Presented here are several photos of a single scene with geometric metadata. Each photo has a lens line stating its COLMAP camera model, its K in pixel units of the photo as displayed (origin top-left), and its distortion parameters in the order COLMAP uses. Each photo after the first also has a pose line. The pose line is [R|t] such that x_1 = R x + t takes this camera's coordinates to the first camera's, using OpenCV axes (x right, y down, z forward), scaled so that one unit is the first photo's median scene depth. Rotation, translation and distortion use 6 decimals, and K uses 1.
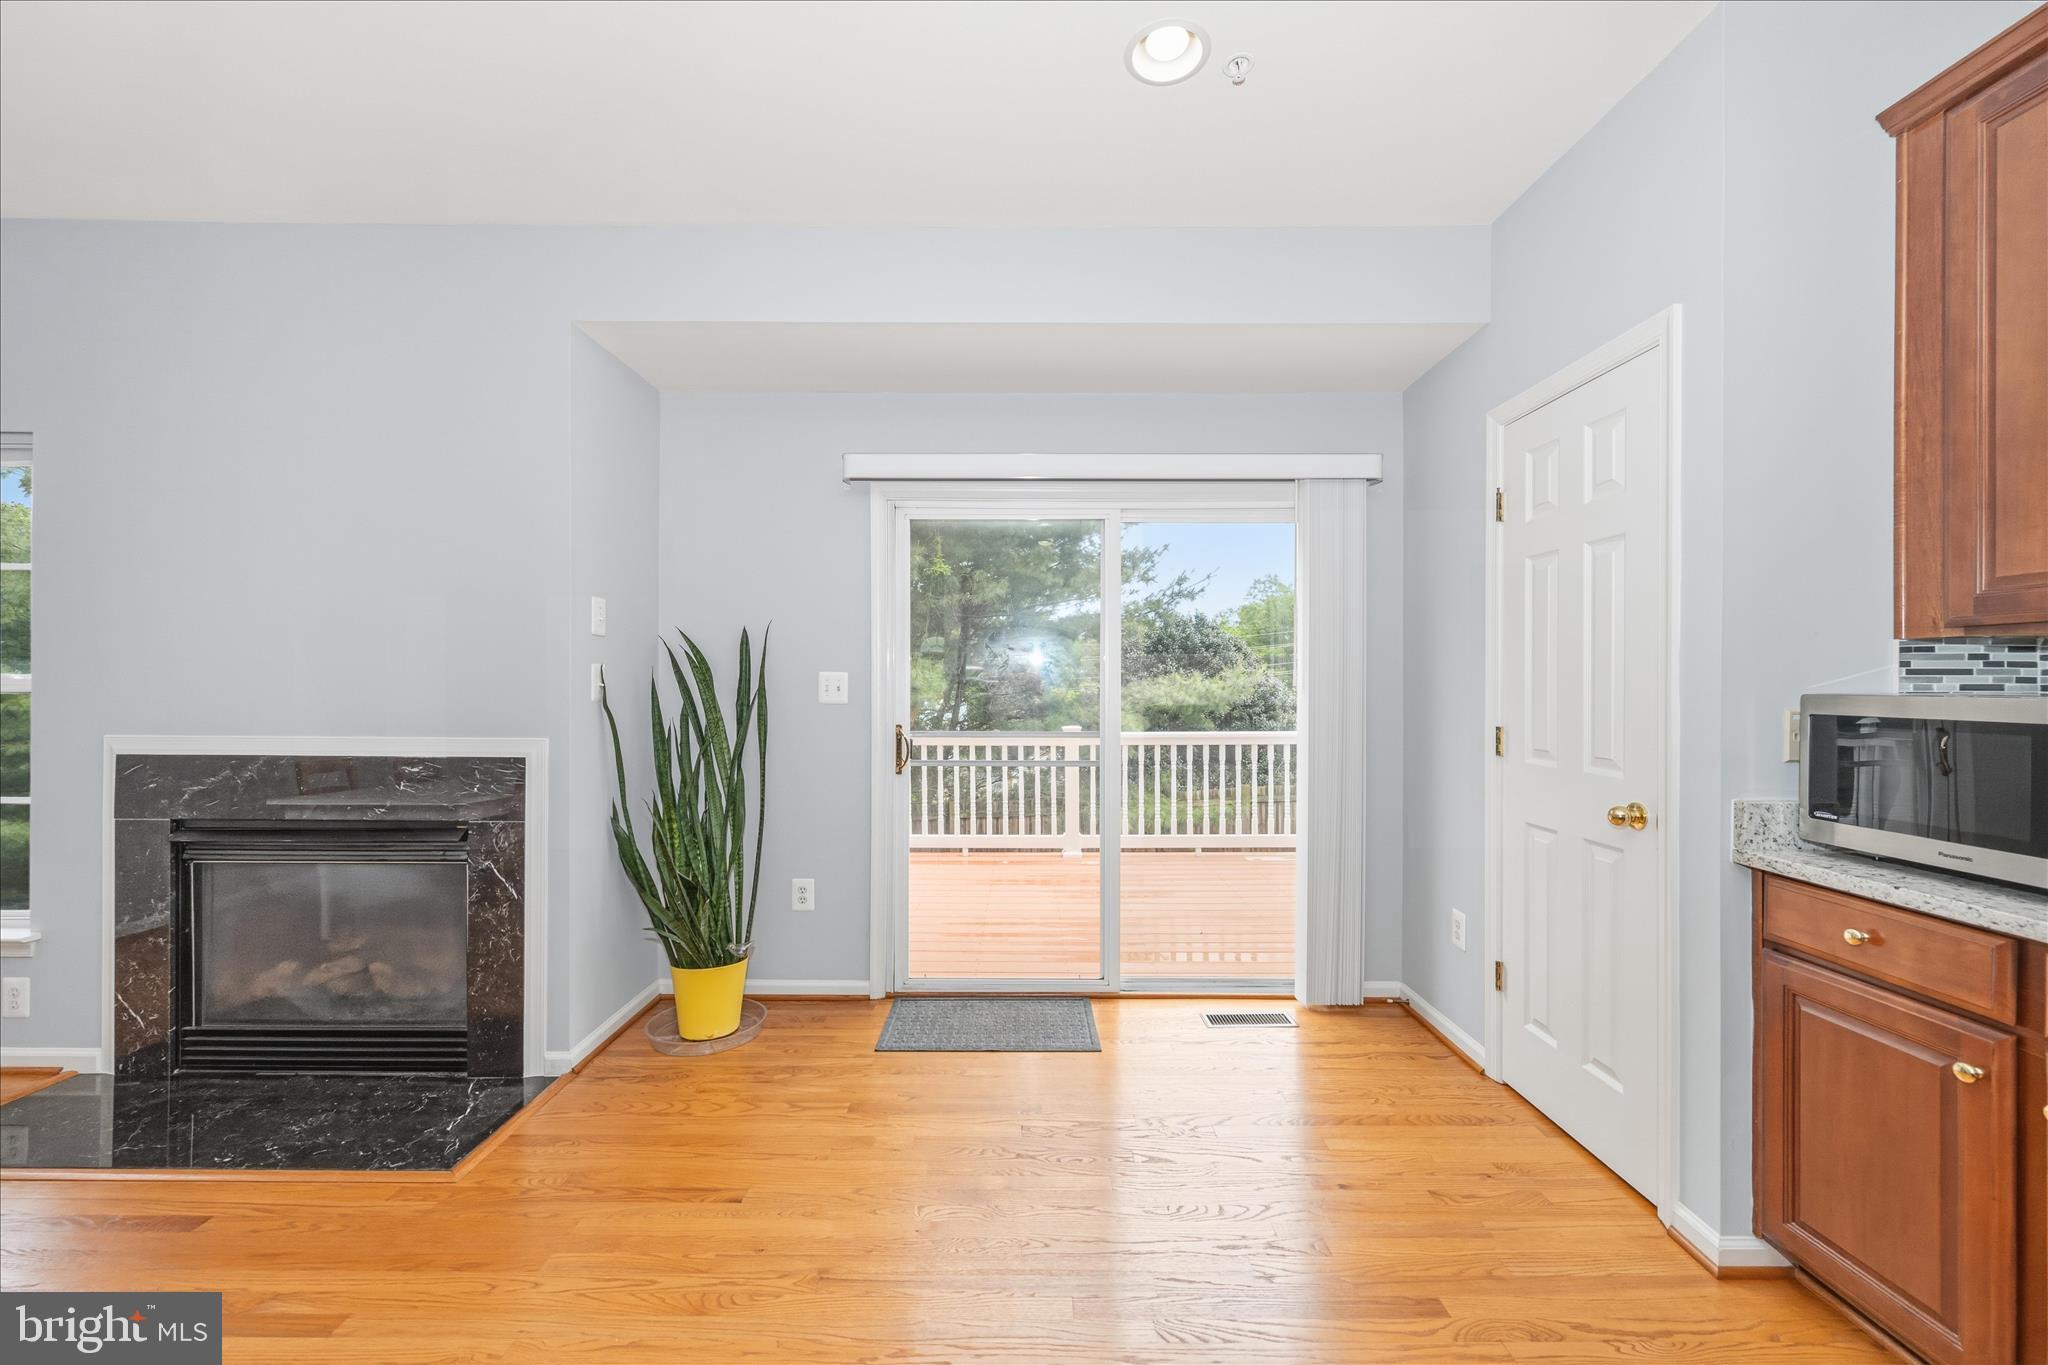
lens RADIAL K [[806.2, 0, 1021.8], [0, 806.2, 688.6], [0, 0, 1]] dist [-0.001688, 0.000305]
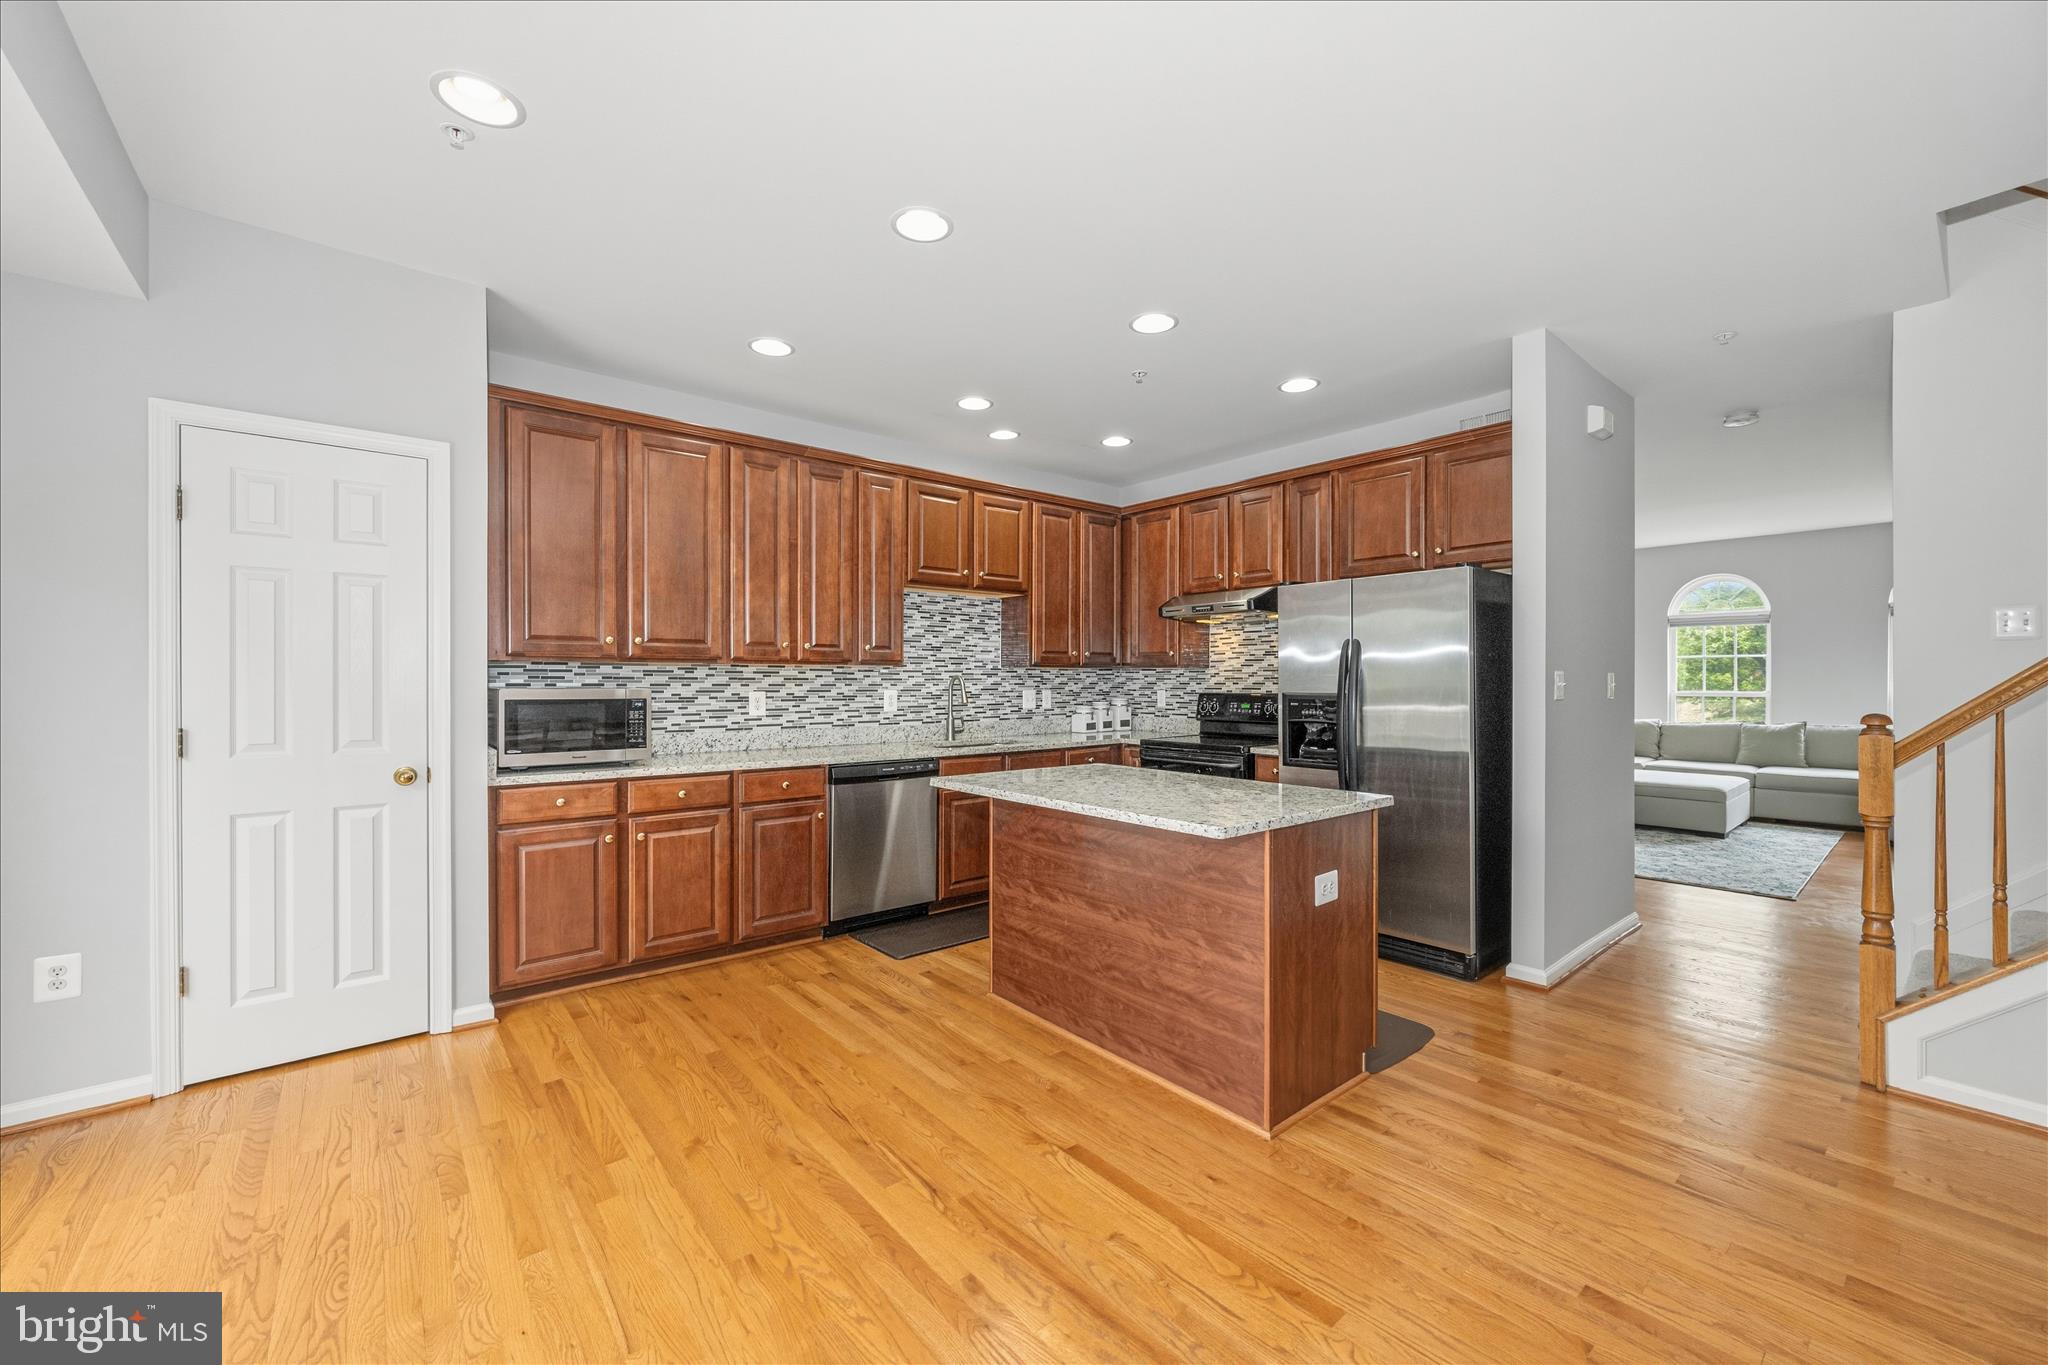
lens RADIAL K [[806.2, 0, 1030.2], [0, 806.2, 681.4], [0, 0, 1]] dist [-0.001688, 0.000305]
pose [[-0.639832, -0.004447, 0.768502, -0.811080], [0.002800, 0.999963, 0.008117, -0.014948], [-0.768510, 0.007345, -0.639796, 0.815482]]
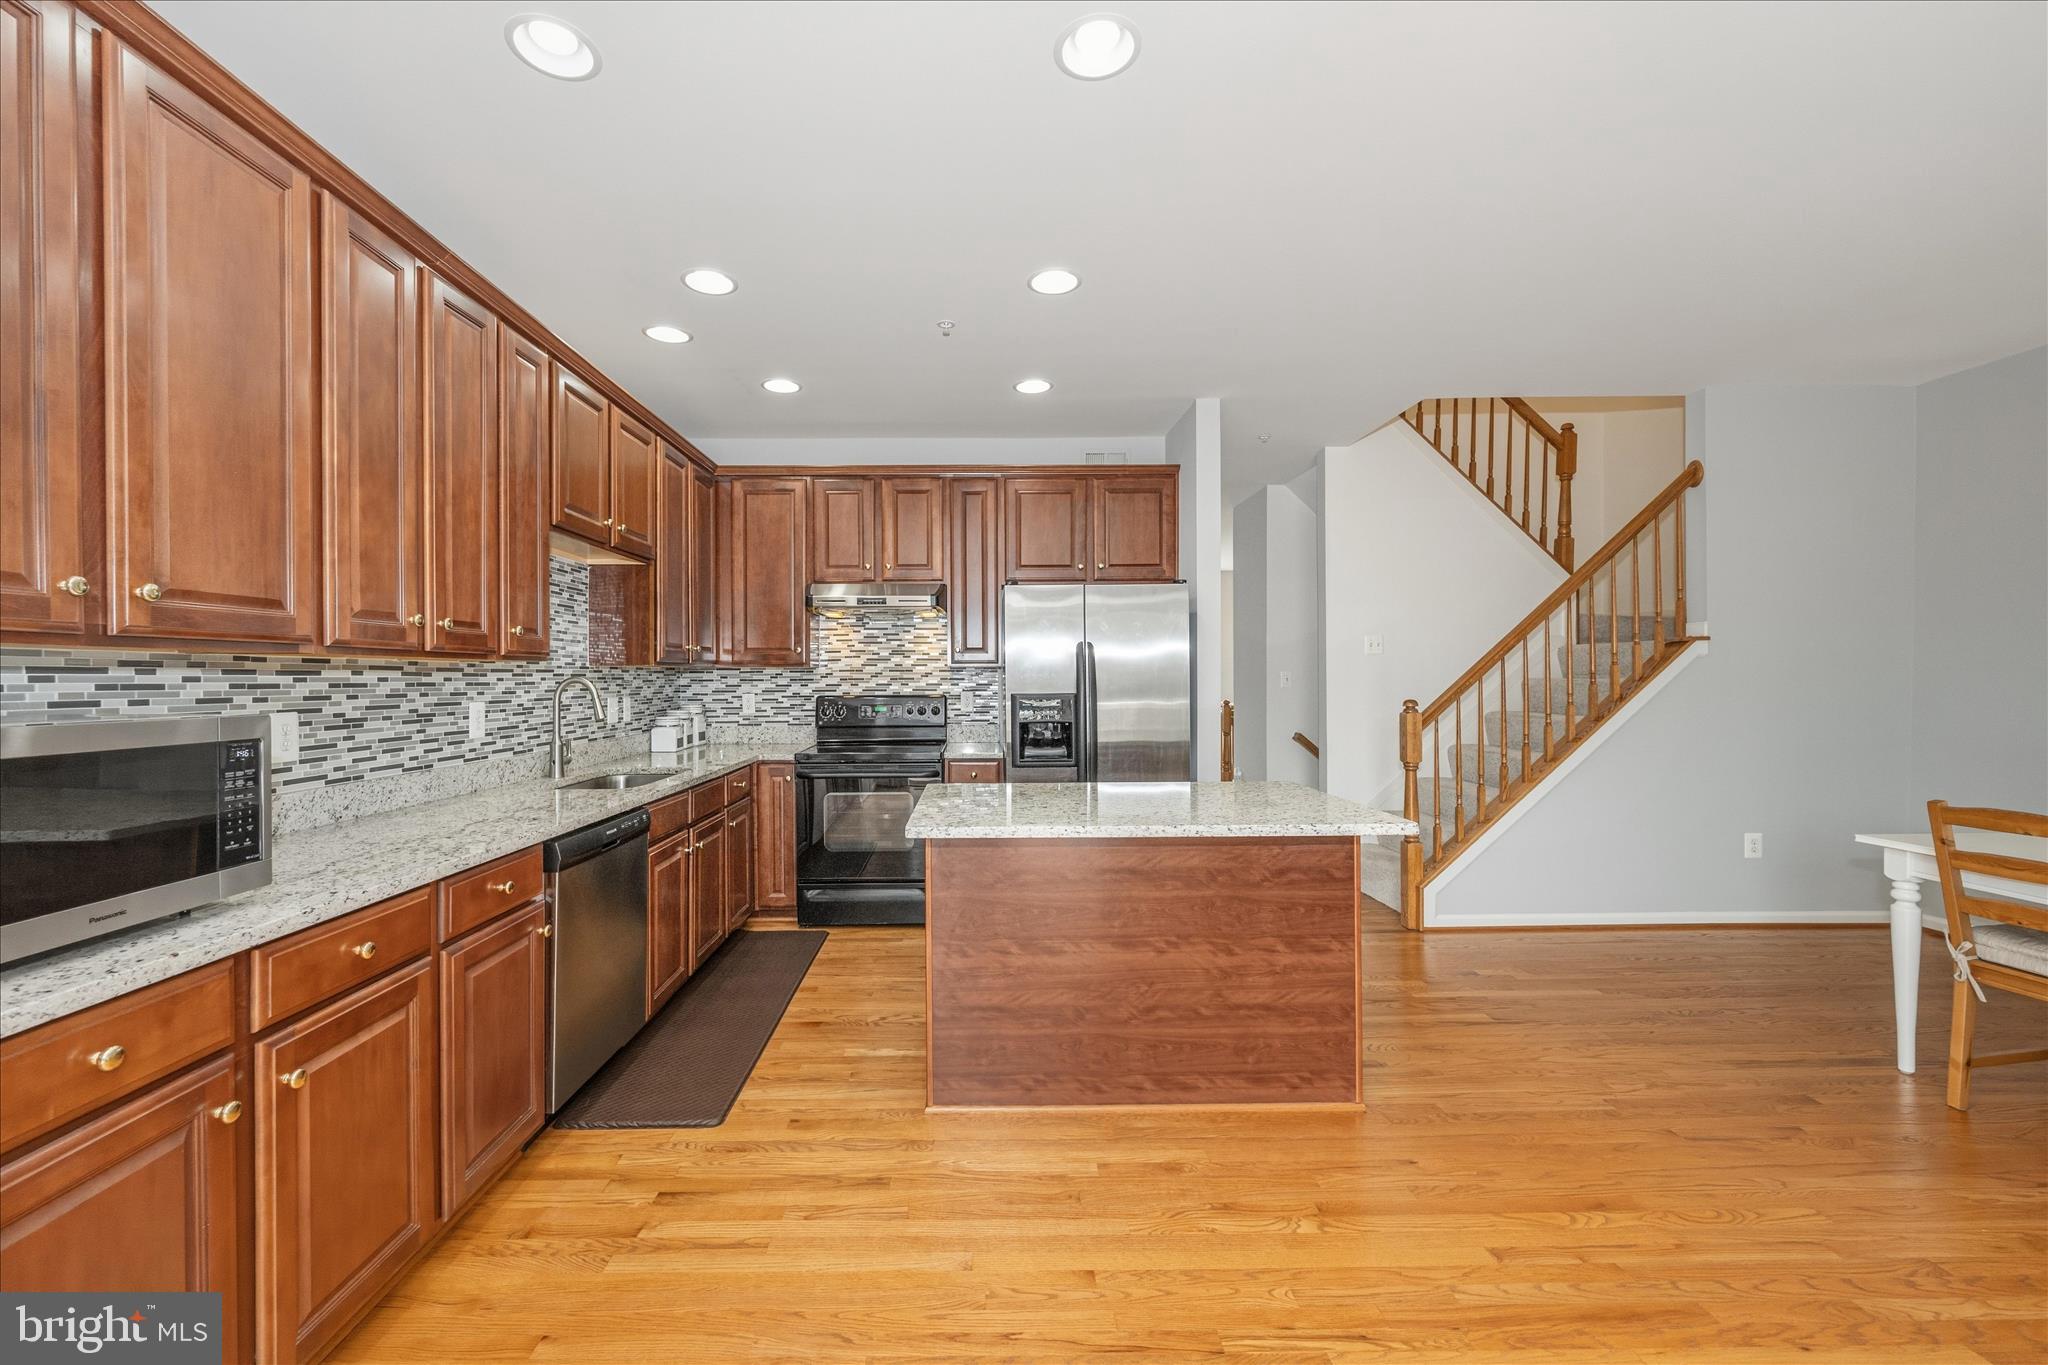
lens RADIAL K [[806.2, 0, 981.4], [0, 806.2, 684.9], [0, 0, 1]] dist [-0.001688, 0.000305]
pose [[-0.999994, 0.001787, -0.002926, 0.146718], [0.001742, 0.999880, 0.015404, -0.020461], [0.002953, 0.015399, -0.999877, 0.990323]]
